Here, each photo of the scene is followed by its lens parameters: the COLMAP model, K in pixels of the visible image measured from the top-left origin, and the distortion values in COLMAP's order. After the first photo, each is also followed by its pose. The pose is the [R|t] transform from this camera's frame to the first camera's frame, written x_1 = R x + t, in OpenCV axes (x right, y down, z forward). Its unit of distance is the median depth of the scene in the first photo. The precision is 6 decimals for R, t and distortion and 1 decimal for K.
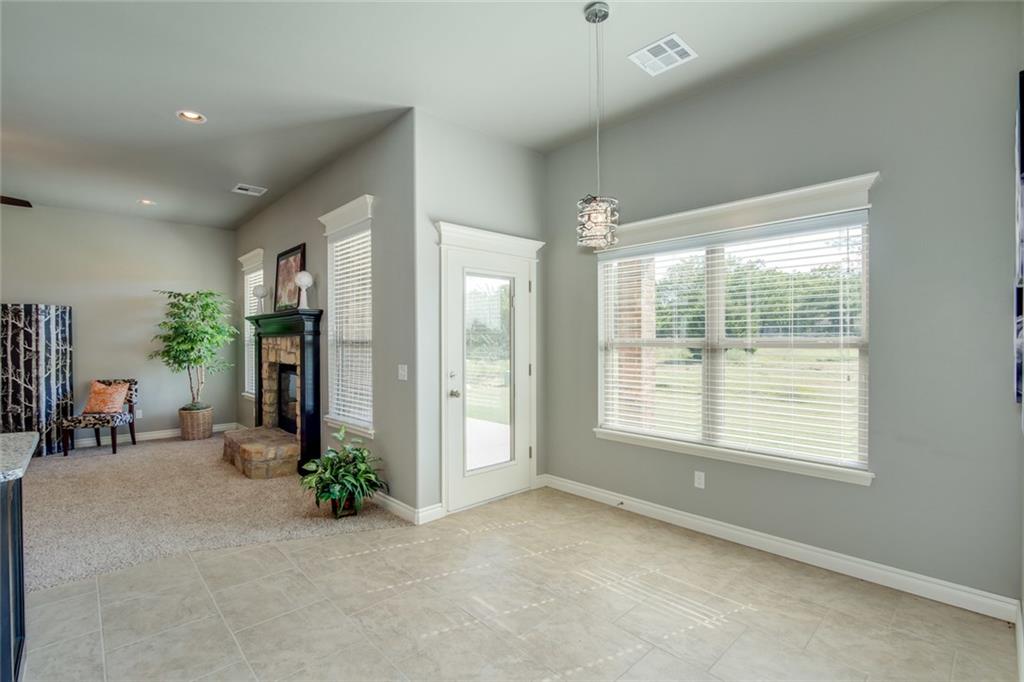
lens RADIAL K [[468.6, 0, 491.8], [0, 468.6, 345.4], [0, 0, 1]] dist [-0.020009, 0.002458]
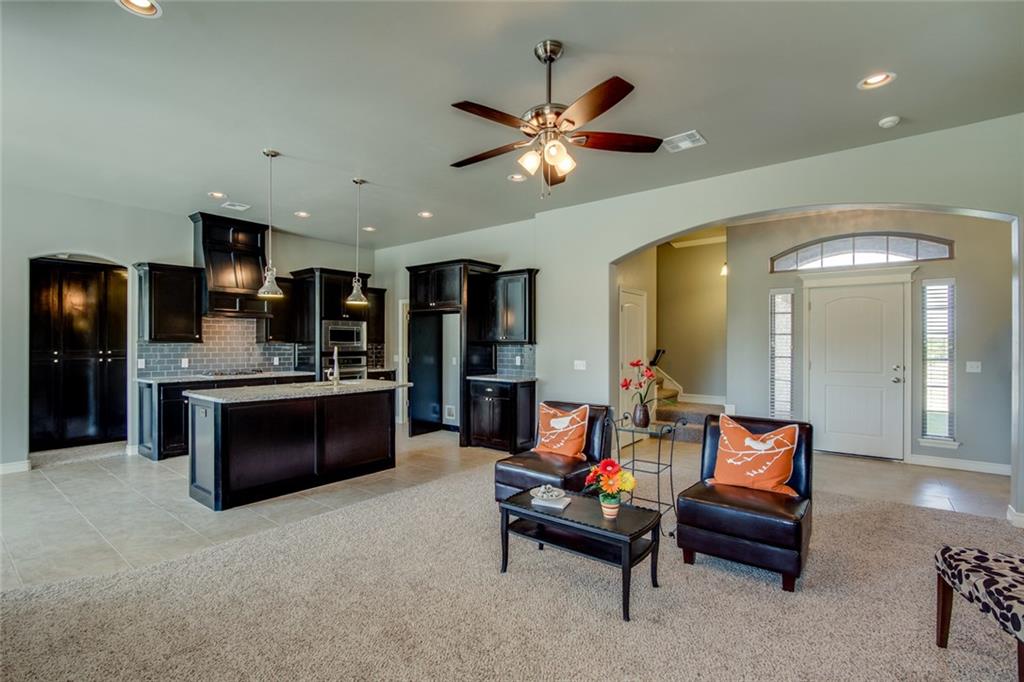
lens RADIAL K [[468.6, 0, 492.1], [0, 468.6, 344.1], [0, 0, 1]] dist [-0.020009, 0.002458]
pose [[-0.987419, 0.004970, -0.158045, -0.664270], [0.002859, 0.999904, 0.013581, -0.009656], [0.158097, 0.012958, -0.987339, 1.099859]]
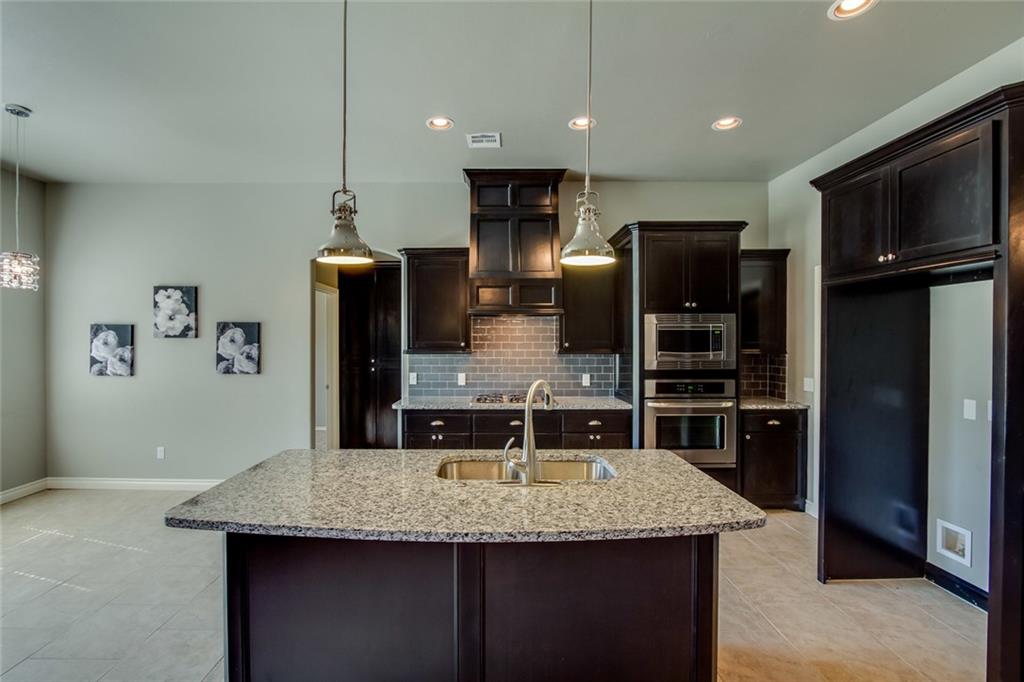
lens RADIAL K [[468.6, 0, 497.0], [0, 468.6, 342.6], [0, 0, 1]] dist [-0.020009, 0.002458]
pose [[-0.748592, 0.002375, 0.663027, -0.716679], [0.011380, 0.999892, 0.009267, -0.024012], [-0.662933, 0.014483, -0.748538, 0.468249]]
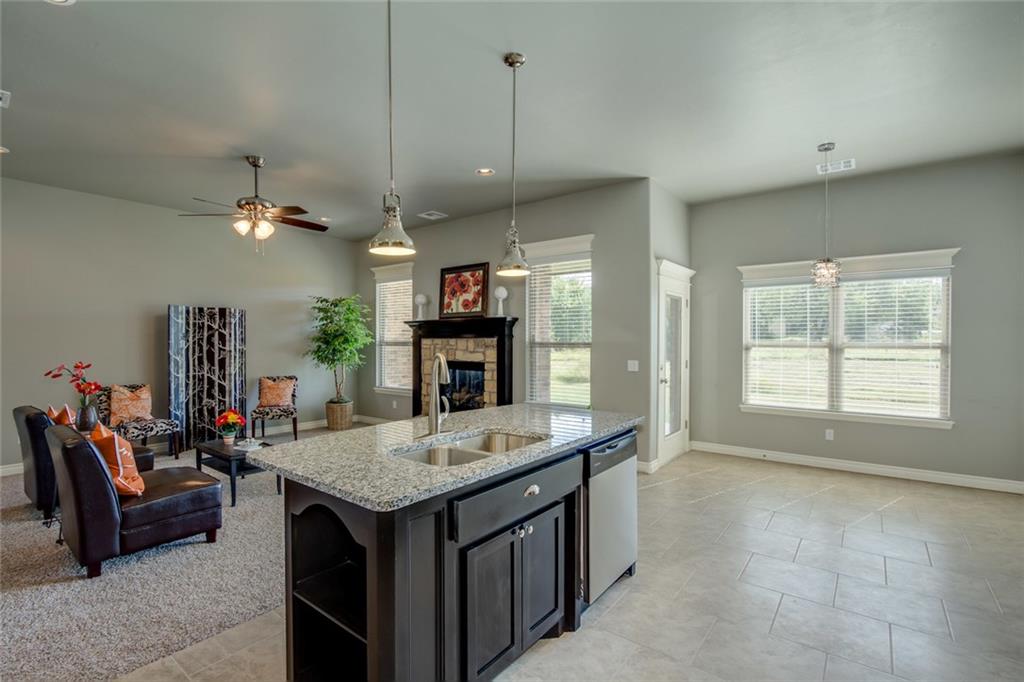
lens RADIAL K [[468.6, 0, 493.9], [0, 468.6, 346.5], [0, 0, 1]] dist [-0.020009, 0.002458]
pose [[0.988319, 0.001719, 0.152392, -0.519497], [-0.002275, 0.999991, 0.003480, -0.002362], [-0.152384, -0.003786, 0.988314, -0.199077]]
